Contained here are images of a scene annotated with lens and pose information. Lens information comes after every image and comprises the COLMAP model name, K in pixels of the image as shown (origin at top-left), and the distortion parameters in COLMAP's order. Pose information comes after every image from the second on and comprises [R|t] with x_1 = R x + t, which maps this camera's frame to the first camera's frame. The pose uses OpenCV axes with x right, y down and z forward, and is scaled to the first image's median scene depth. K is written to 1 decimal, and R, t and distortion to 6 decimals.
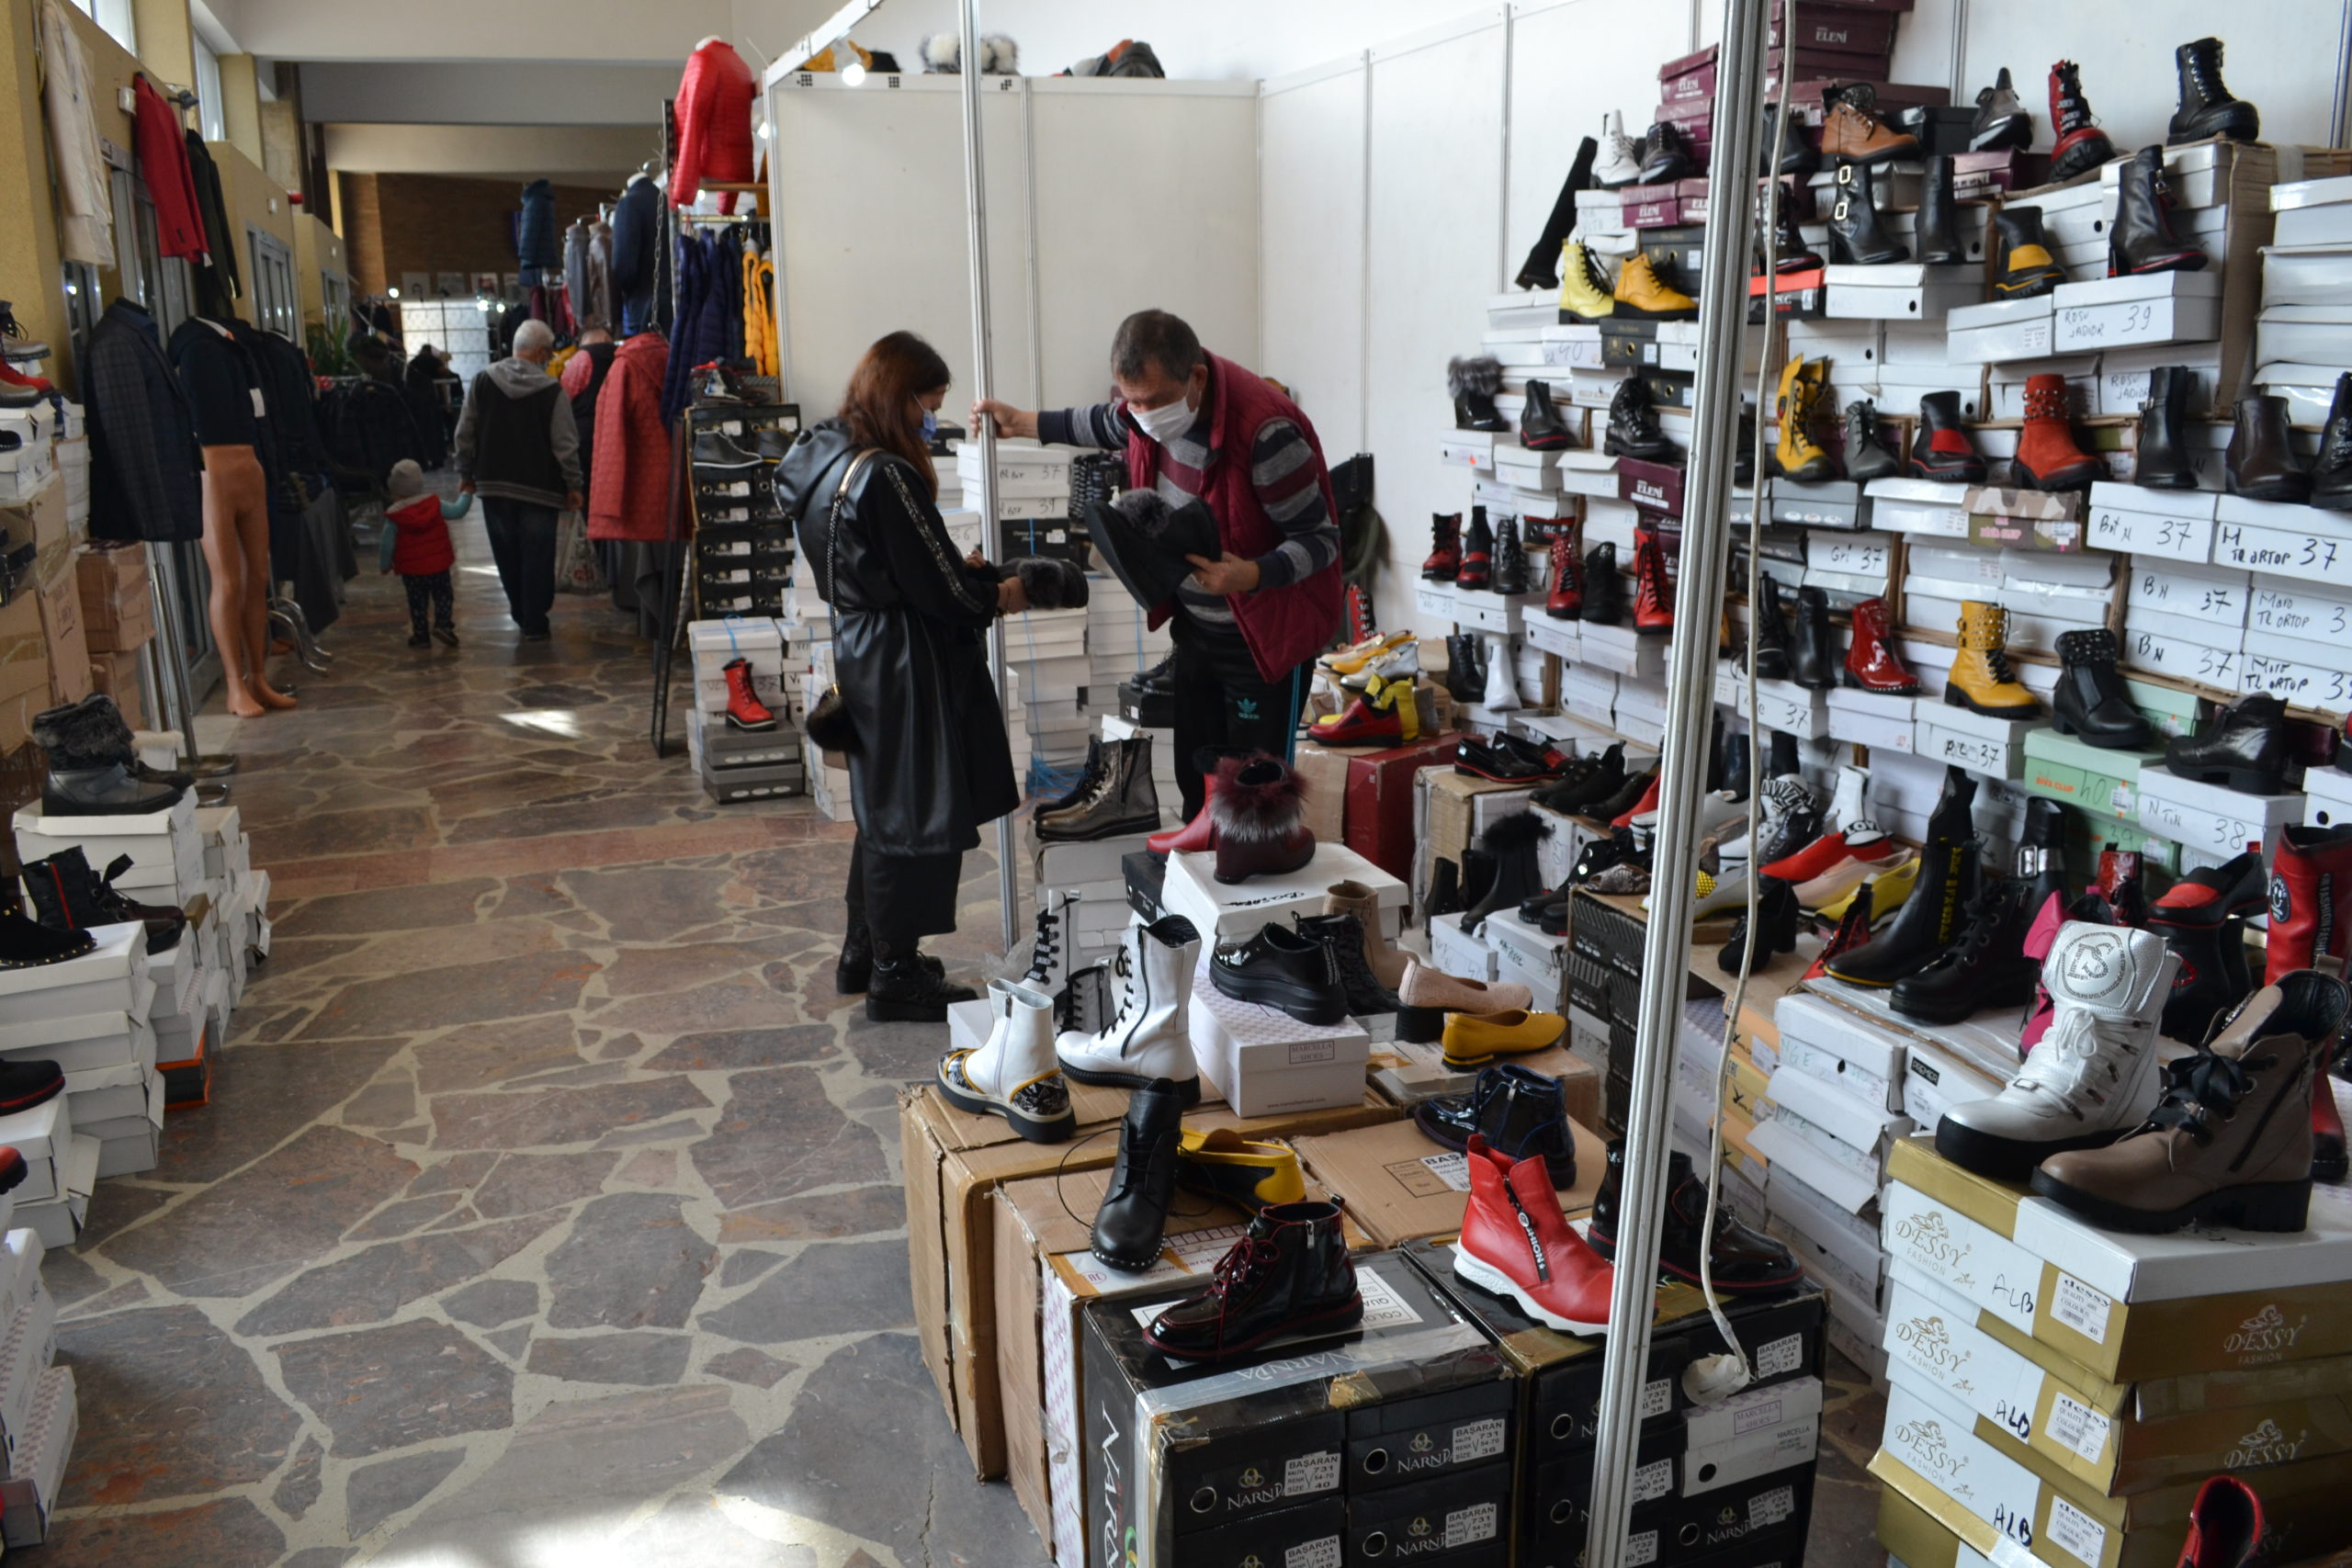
lens RADIAL K [[1894.4, 0, 1173.3], [0, 1894.4, 789.4], [0, 0, 1]] dist [-0.082471, 0.012018]
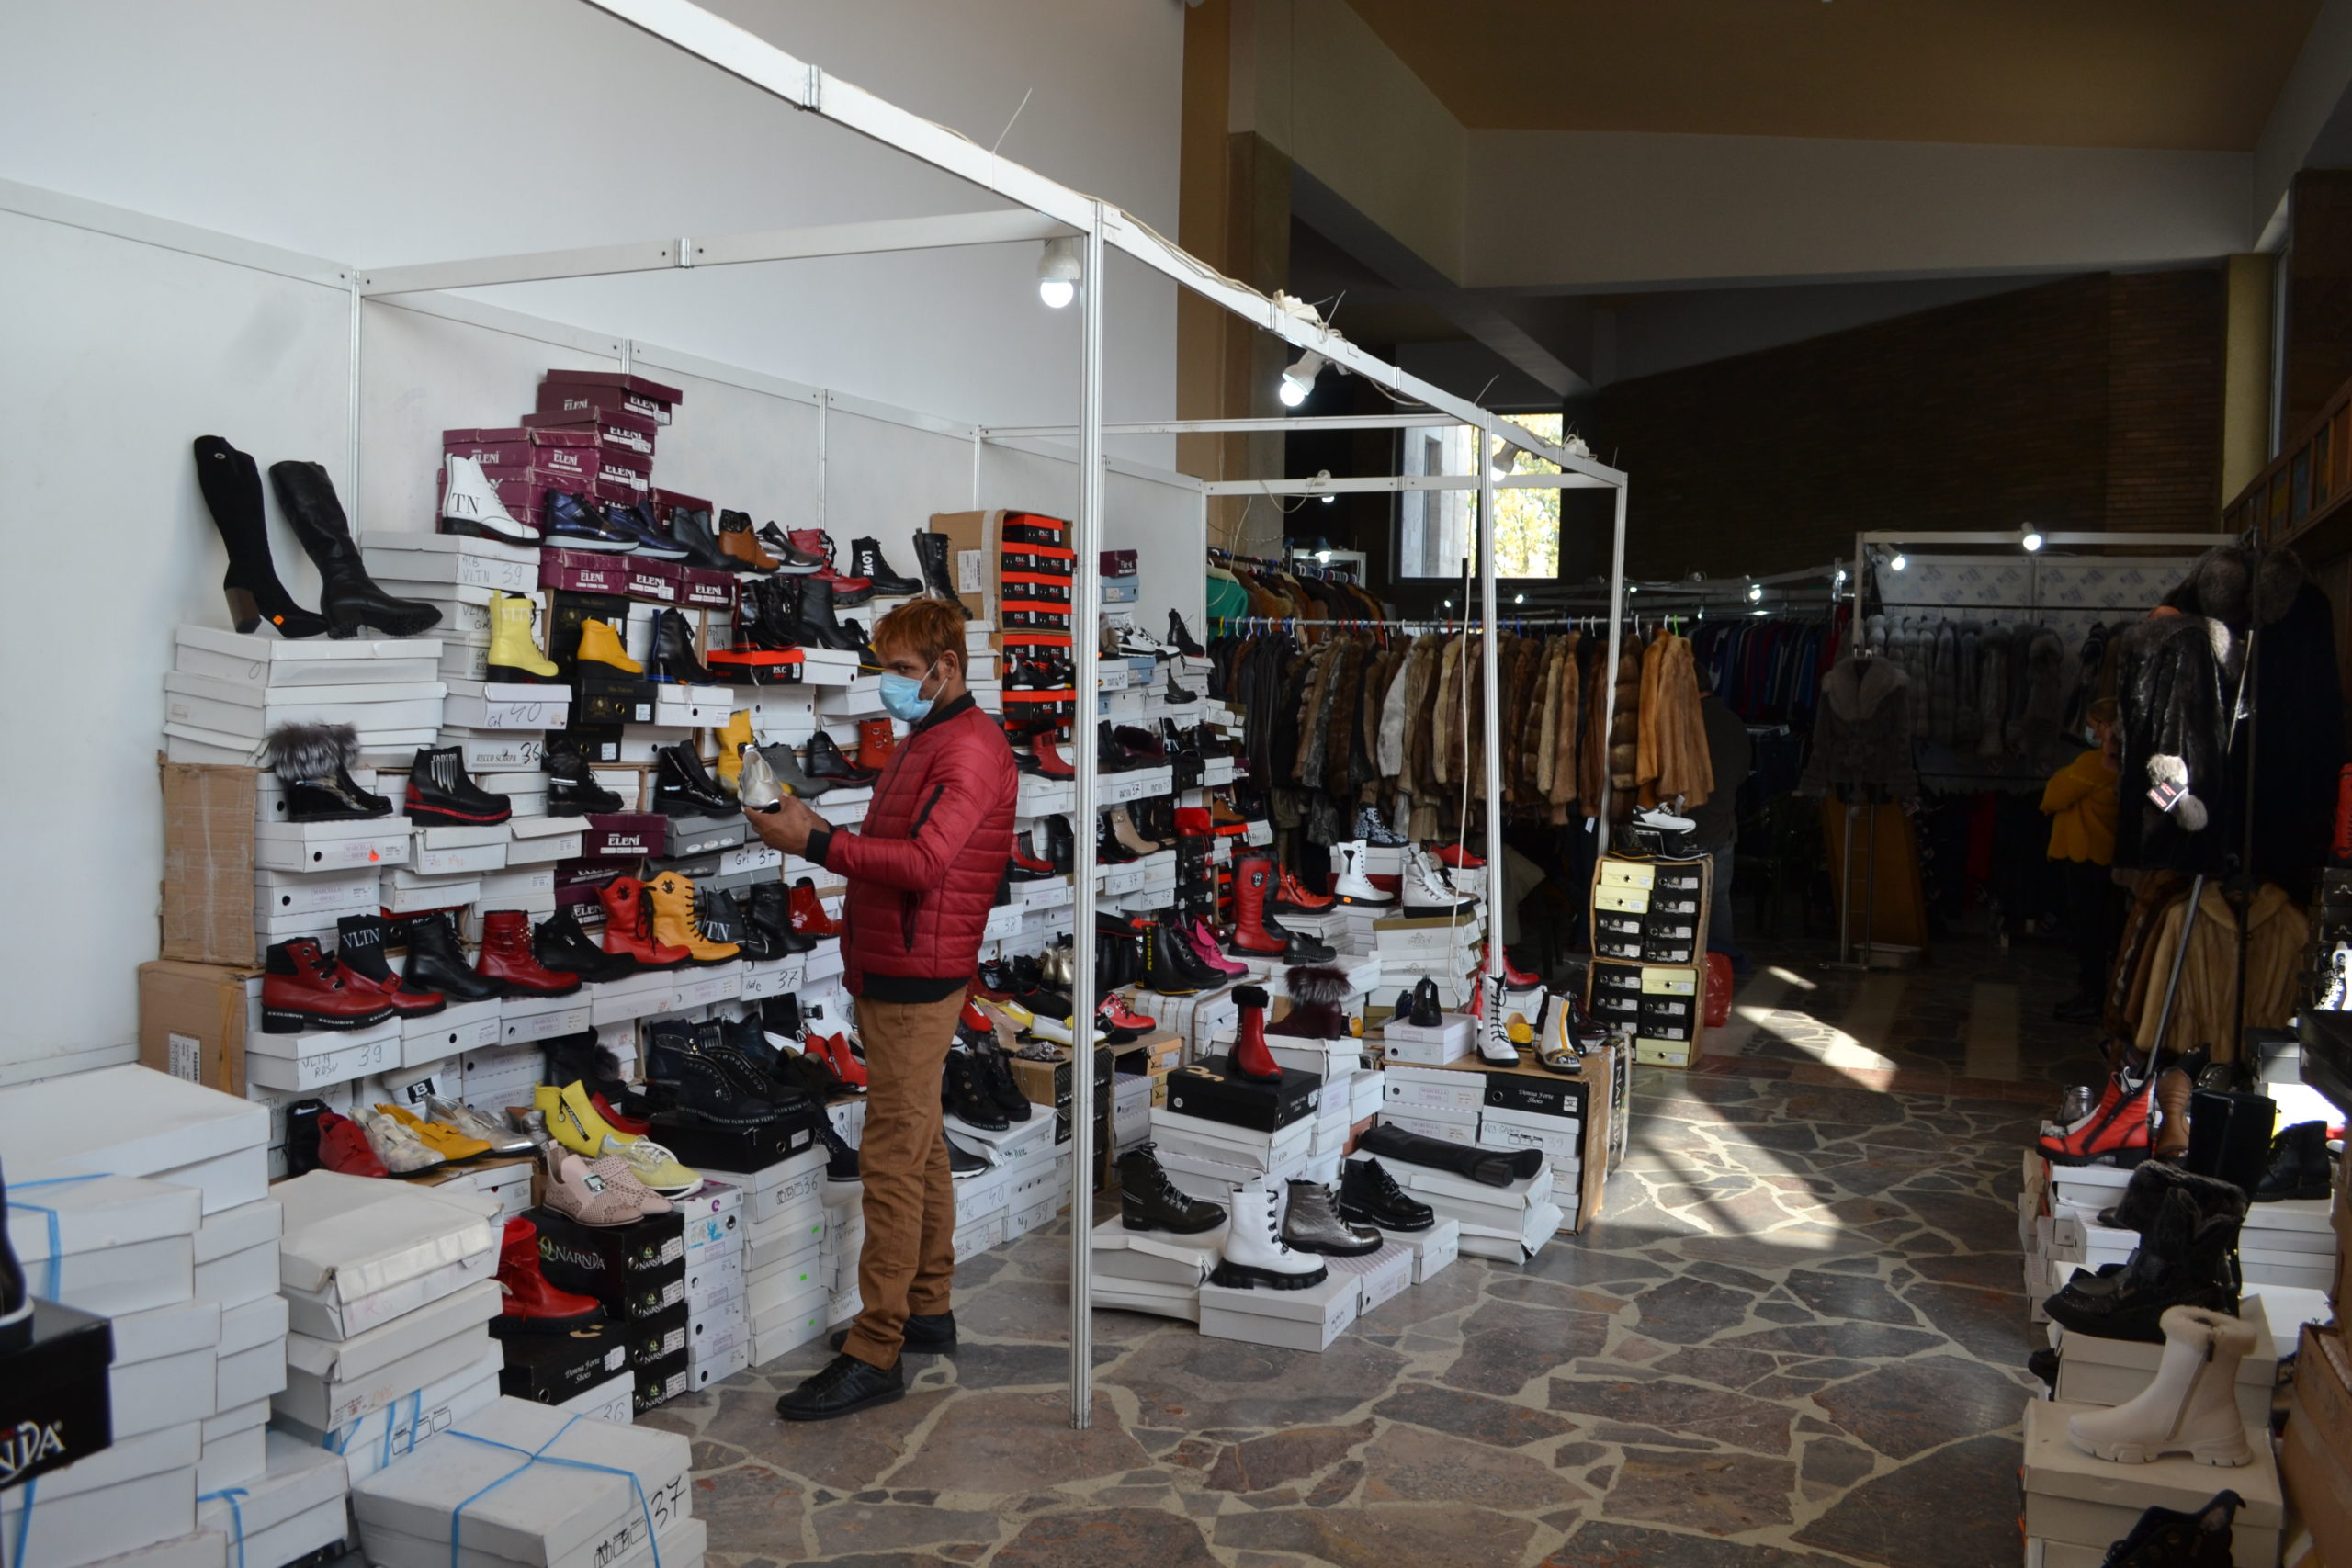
lens RADIAL K [[1894.4, 0, 1188.2], [0, 1894.4, 787.2], [0, 0, 1]] dist [-0.082471, 0.012018]
pose [[-0.723920, -0.041478, 0.688636, -0.790752], [0.148309, 0.965496, 0.214061, -0.416246], [-0.673754, 0.257094, -0.692790, 1.715431]]
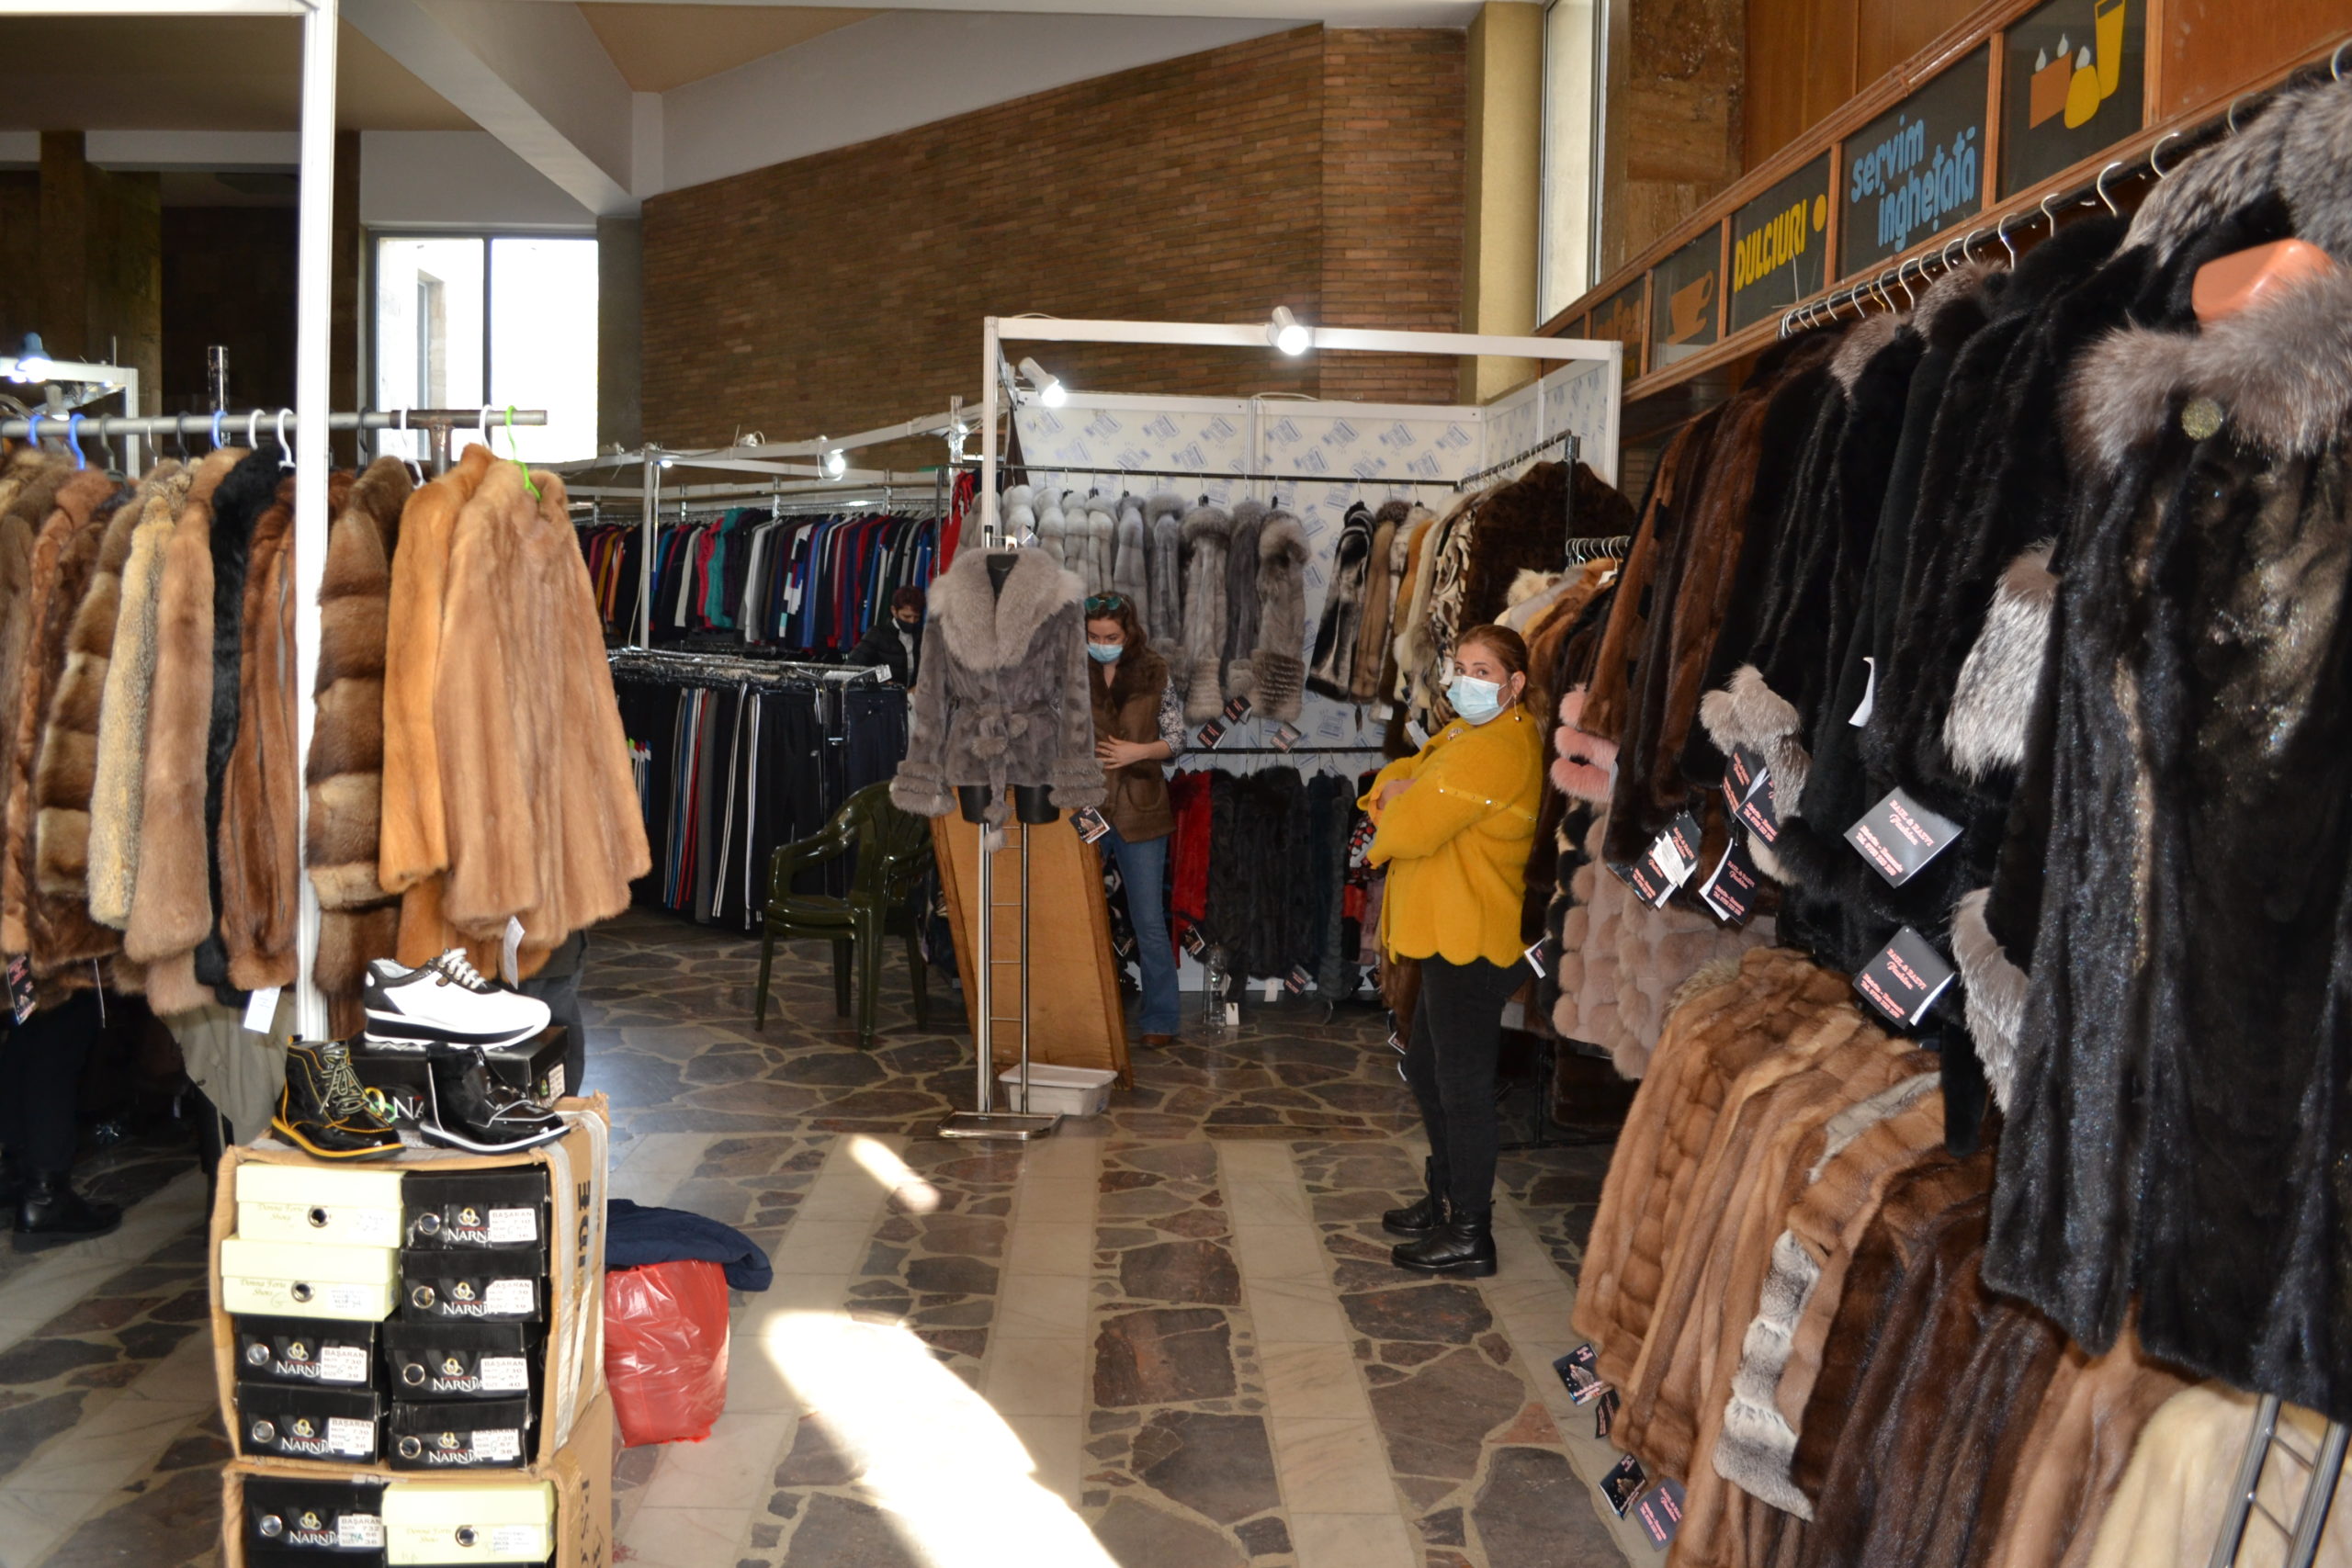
lens RADIAL K [[1894.4, 0, 1182.2], [0, 1894.4, 789.8], [0, 0, 1]] dist [-0.082471, 0.012018]
pose [[-0.950514, -0.033058, 0.308919, -0.233704], [0.065106, 0.951051, 0.302099, -0.138254], [-0.303785, 0.307262, -0.901834, 0.508533]]
